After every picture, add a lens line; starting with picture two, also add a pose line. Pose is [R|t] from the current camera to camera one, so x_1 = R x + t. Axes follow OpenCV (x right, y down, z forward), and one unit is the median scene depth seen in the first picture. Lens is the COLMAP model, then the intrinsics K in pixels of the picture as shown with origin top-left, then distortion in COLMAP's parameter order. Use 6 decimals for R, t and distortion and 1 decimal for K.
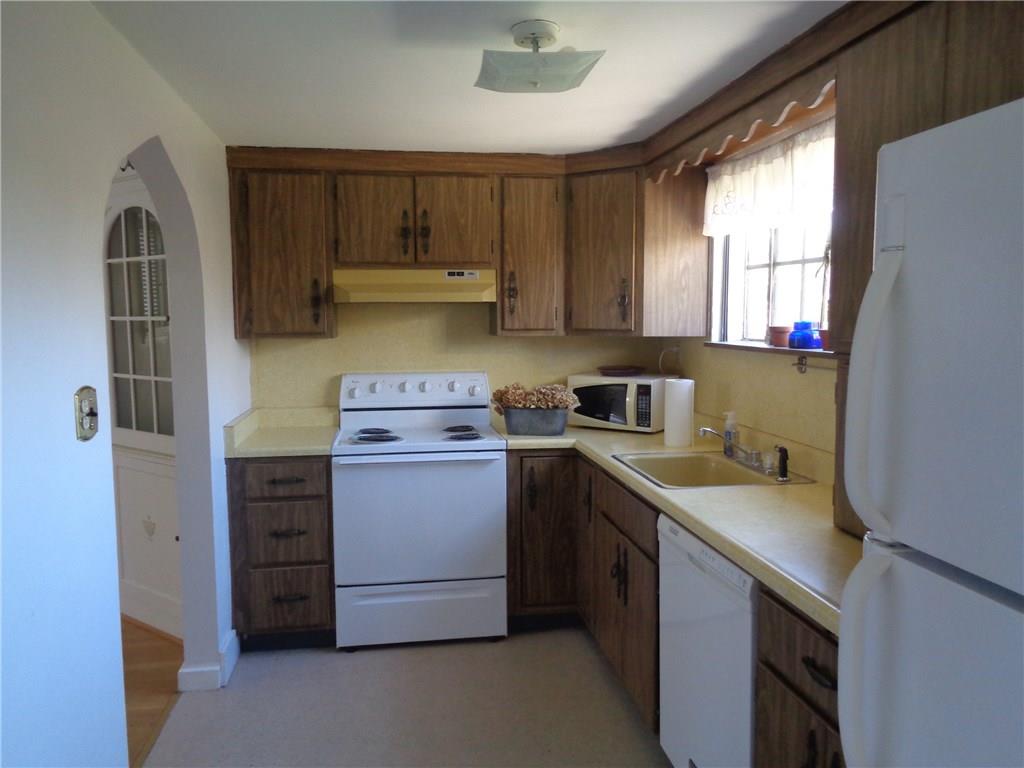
lens RADIAL K [[757.5, 0, 512.0], [0, 757.5, 384.0], [0, 0, 1]] dist [-0.004897, 0.002728]
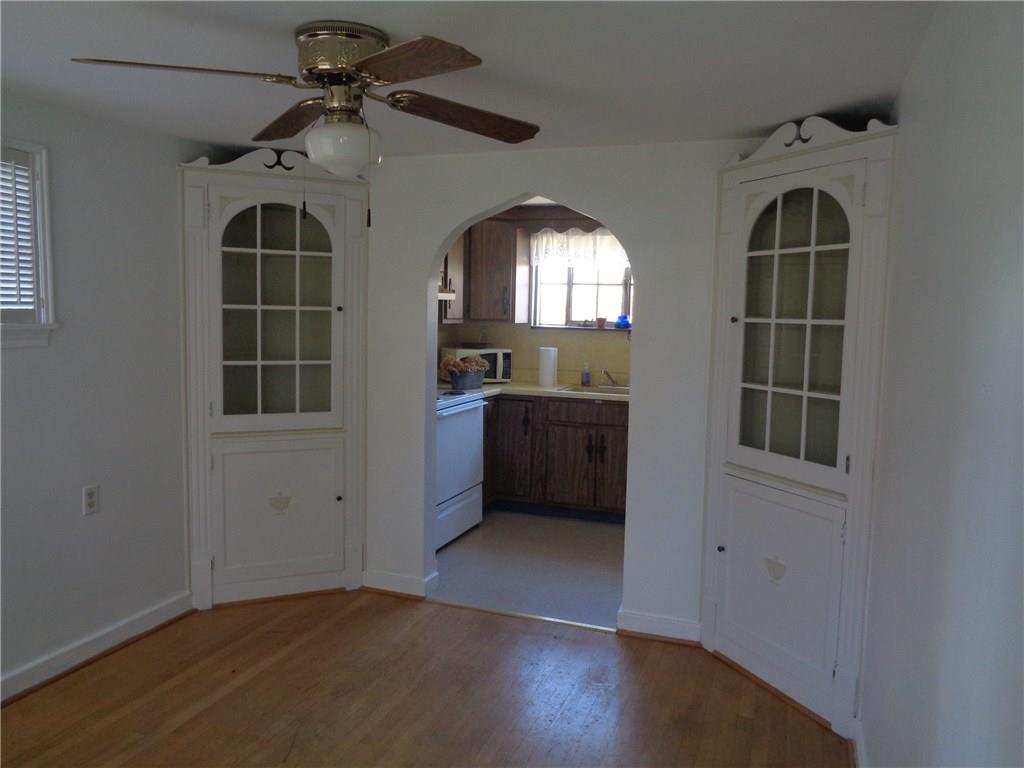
lens RADIAL K [[757.5, 0, 512.0], [0, 757.5, 384.0], [0, 0, 1]] dist [-0.004897, 0.002728]
pose [[0.494847, -0.072506, 0.865950, -1.299160], [0.056206, 0.997097, 0.051367, -0.015683], [-0.867161, 0.023253, 0.497485, 0.193347]]
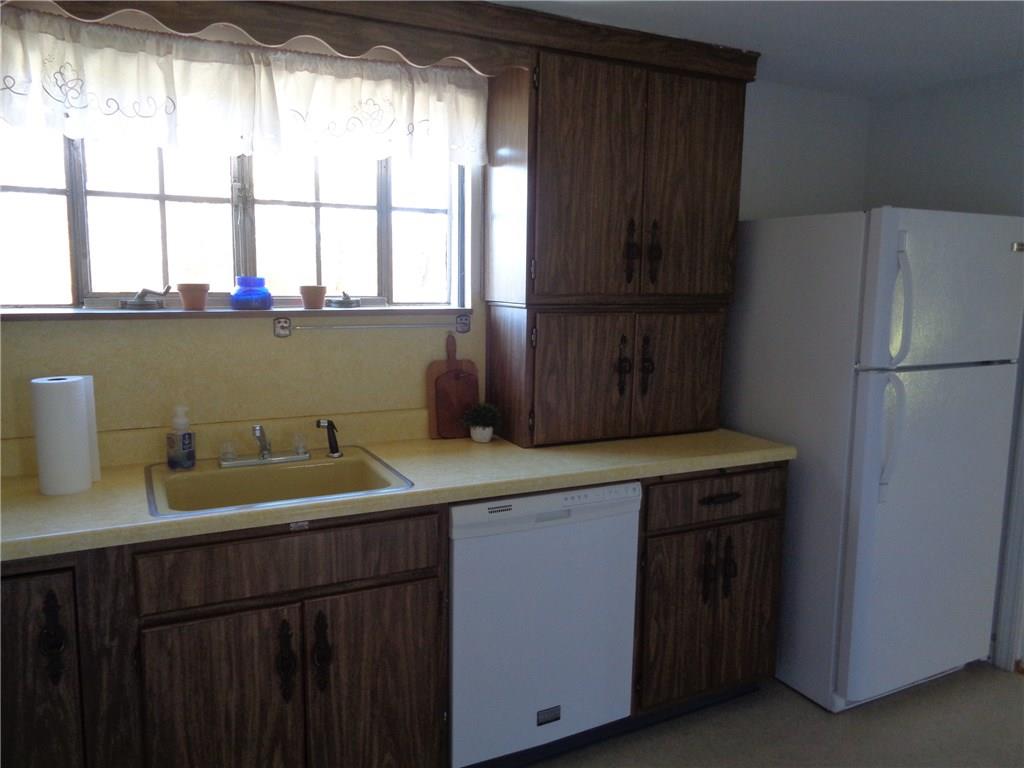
lens RADIAL K [[757.5, 0, 512.0], [0, 757.5, 384.0], [0, 0, 1]] dist [-0.004897, 0.002728]
pose [[-0.308861, -0.126085, 0.942713, -0.413336], [0.073467, 0.985050, 0.155818, -0.062812], [-0.948265, 0.117385, -0.294981, 0.817369]]
